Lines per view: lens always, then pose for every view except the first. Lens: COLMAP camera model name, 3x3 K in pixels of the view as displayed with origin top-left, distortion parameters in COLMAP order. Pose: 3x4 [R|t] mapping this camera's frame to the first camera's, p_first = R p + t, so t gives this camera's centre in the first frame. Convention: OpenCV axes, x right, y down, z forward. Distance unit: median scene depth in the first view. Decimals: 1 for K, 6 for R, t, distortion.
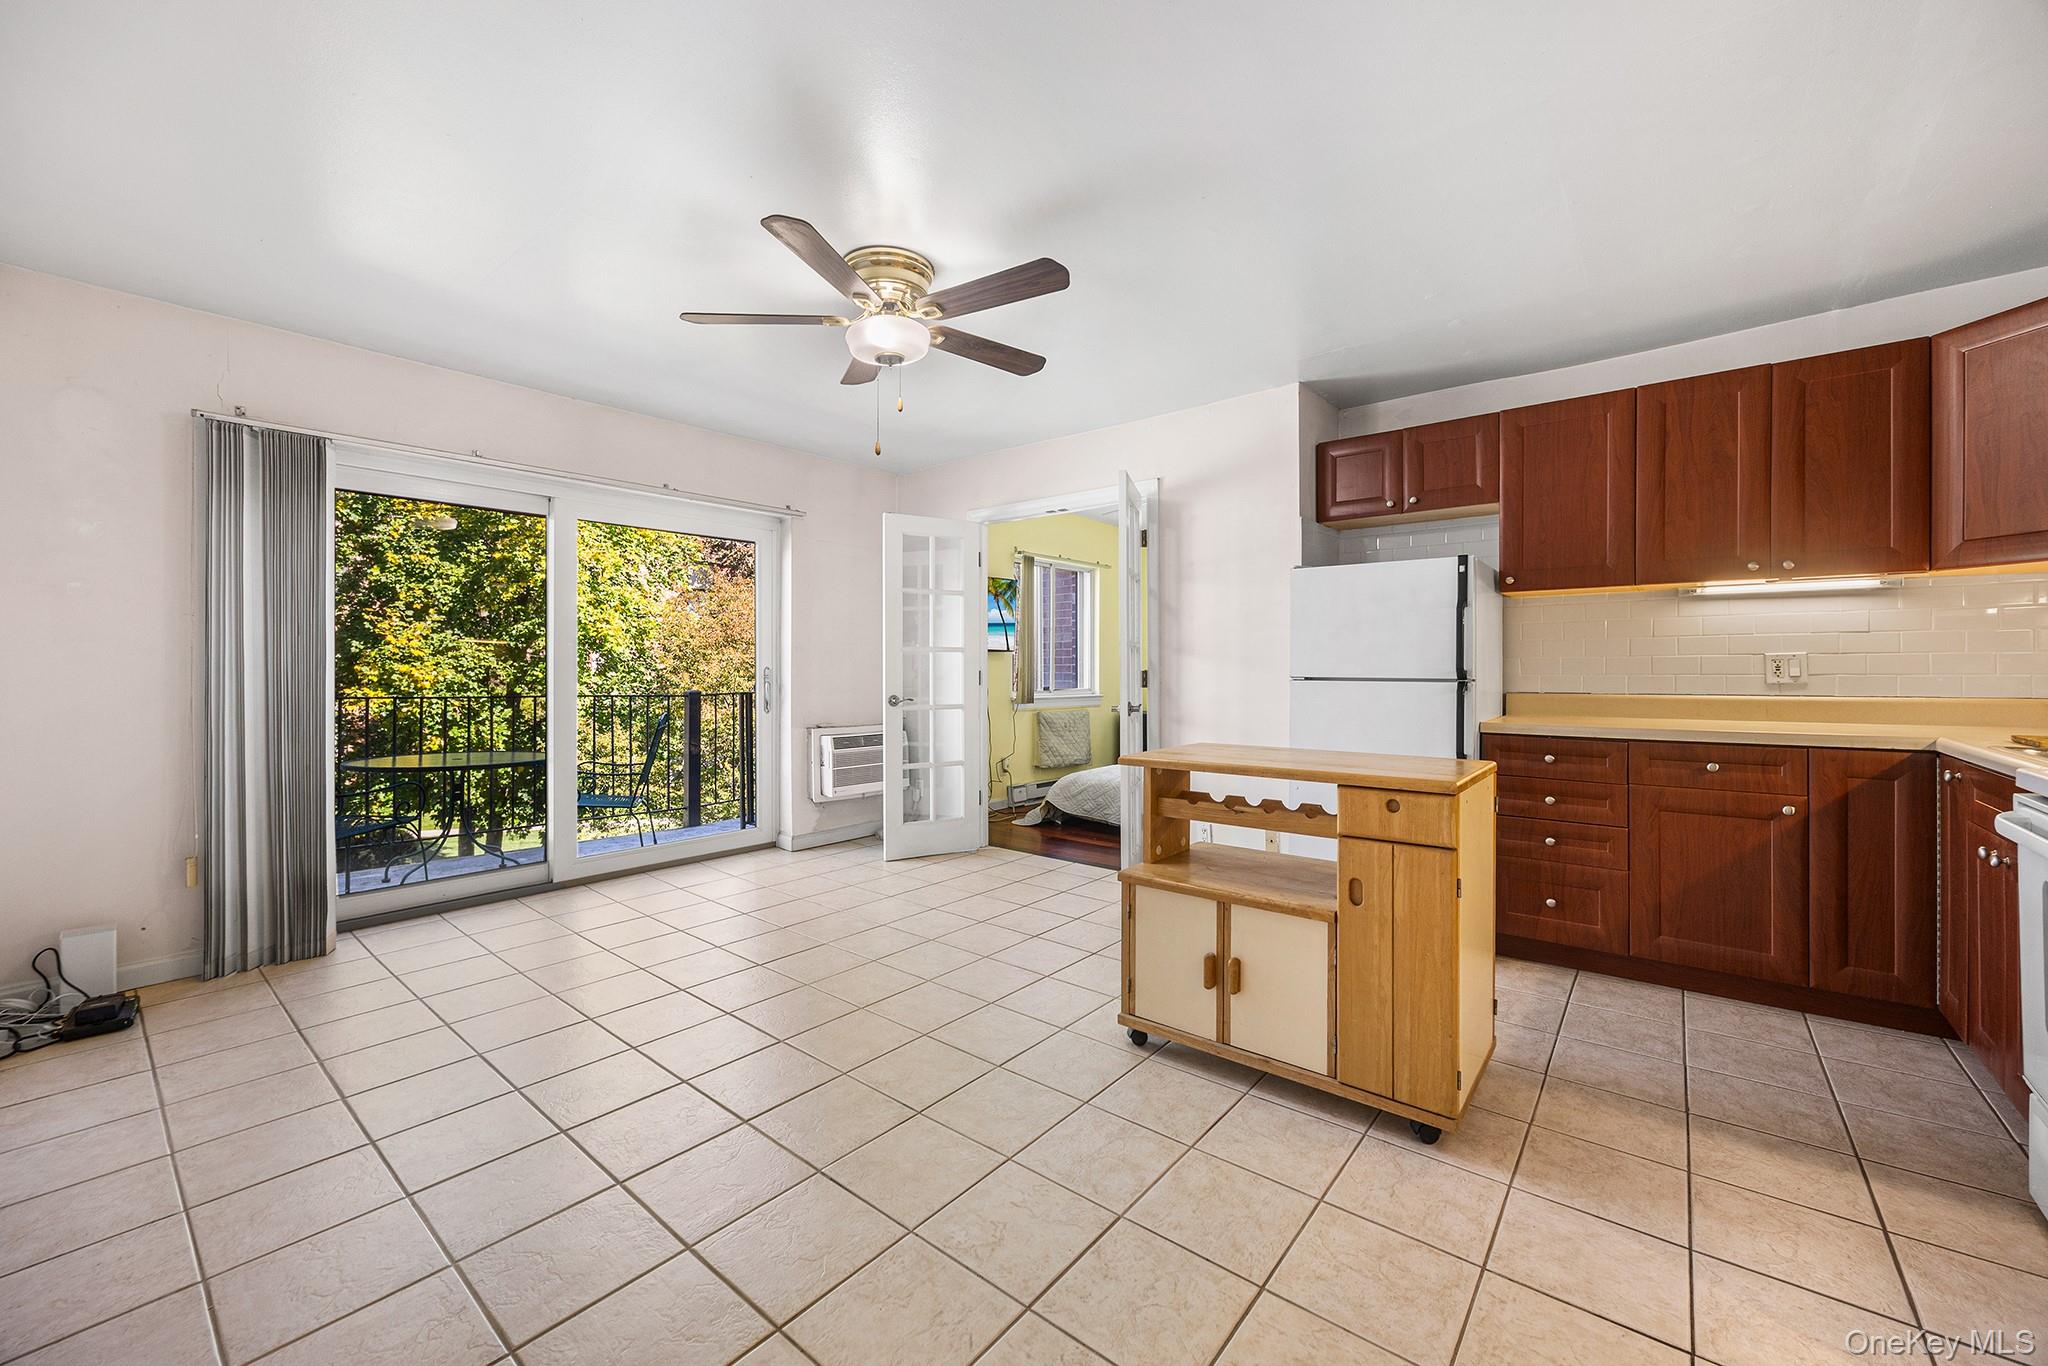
lens RADIAL K [[788.1, 0, 1024.0], [0, 788.1, 683.0], [0, 0, 1]] dist [-0.002400, -0.000100]
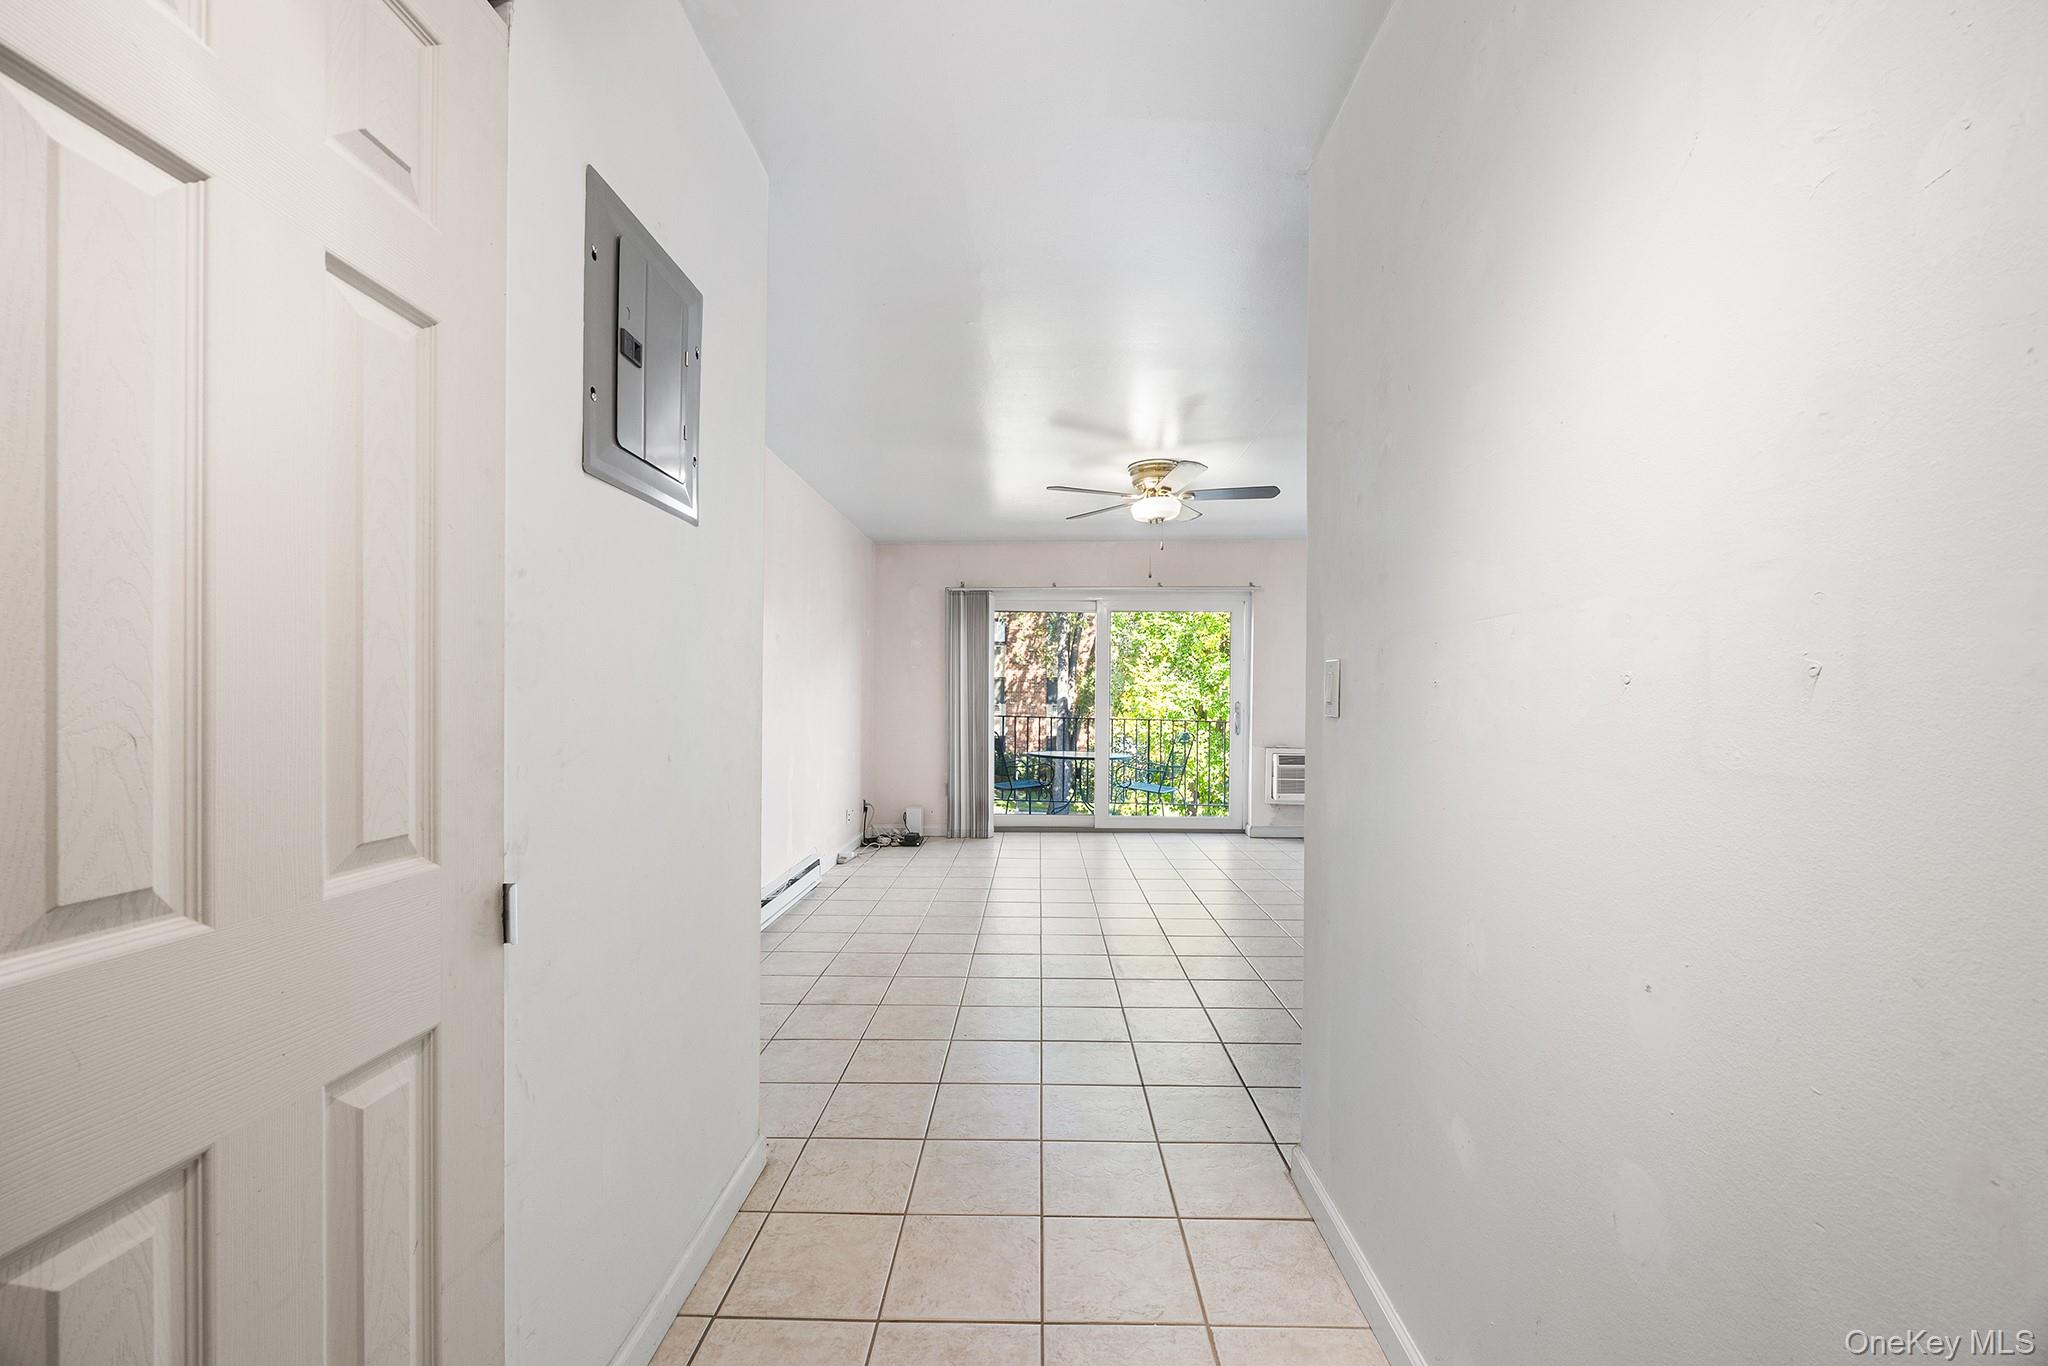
lens RADIAL K [[799.0, 0, 1032.1], [0, 799.0, 702.1], [0, 0, 1]] dist [-0.000171, -0.000003]
pose [[0.626013, 0.006301, -0.779787, 0.884481], [-0.020201, 0.999763, -0.008139, -0.000136], [0.779551, 0.020848, 0.625992, -0.246248]]
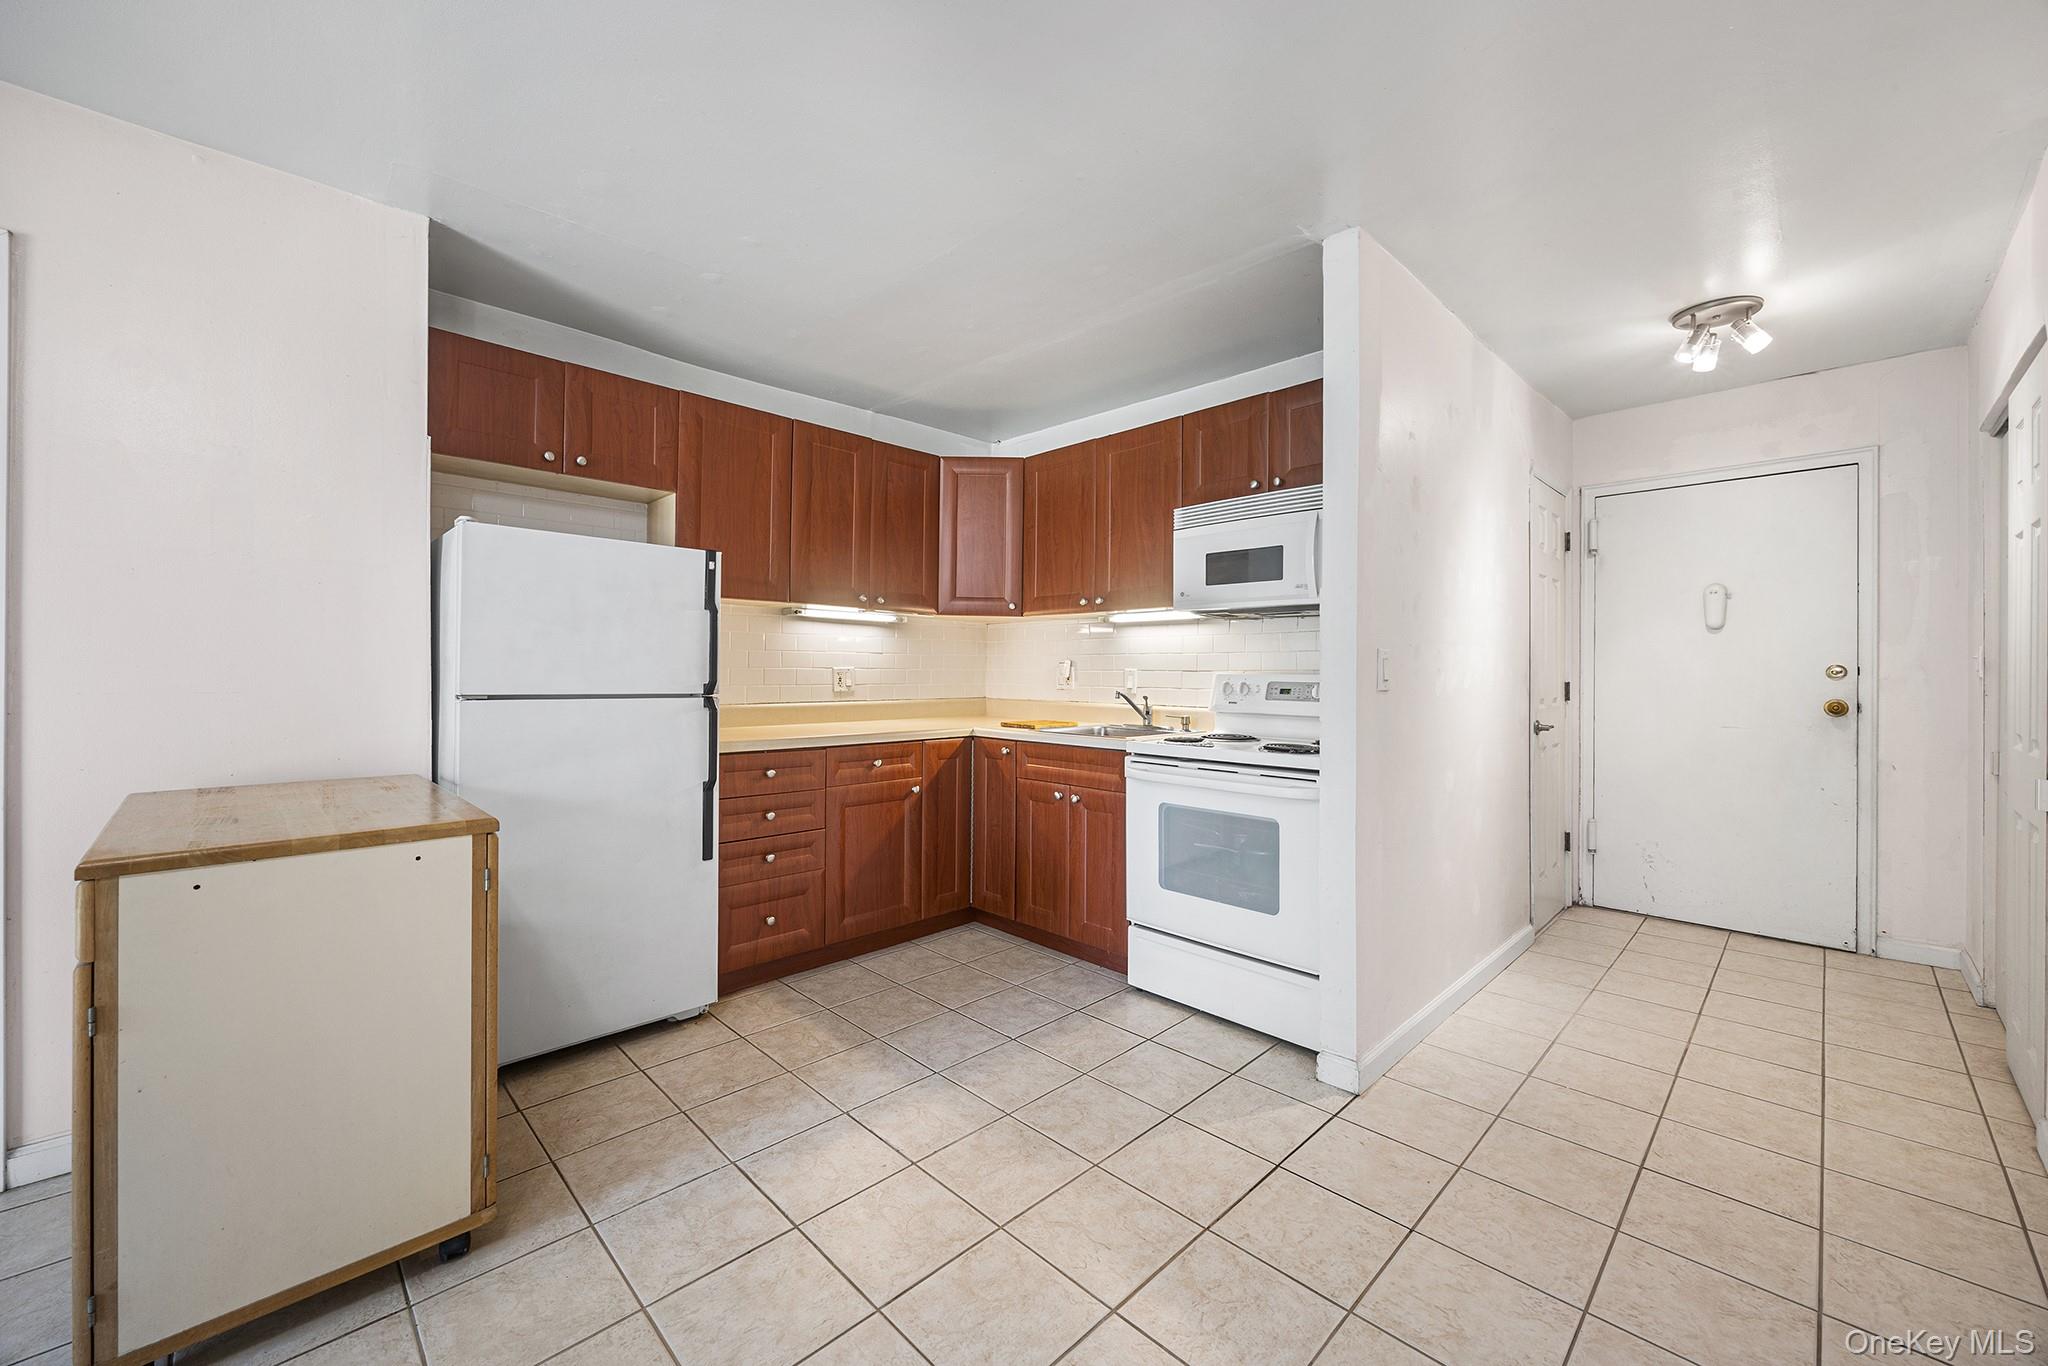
lens RADIAL K [[801.1, 0, 1040.0], [0, 801.1, 679.5], [0, 0, 1]] dist [-0.000102, -0.000011]
pose [[0.098547, -0.004921, 0.995120, -0.292982], [0.010863, 0.999934, 0.003869, -0.020995], [-0.995073, 0.010428, 0.098594, 0.580183]]
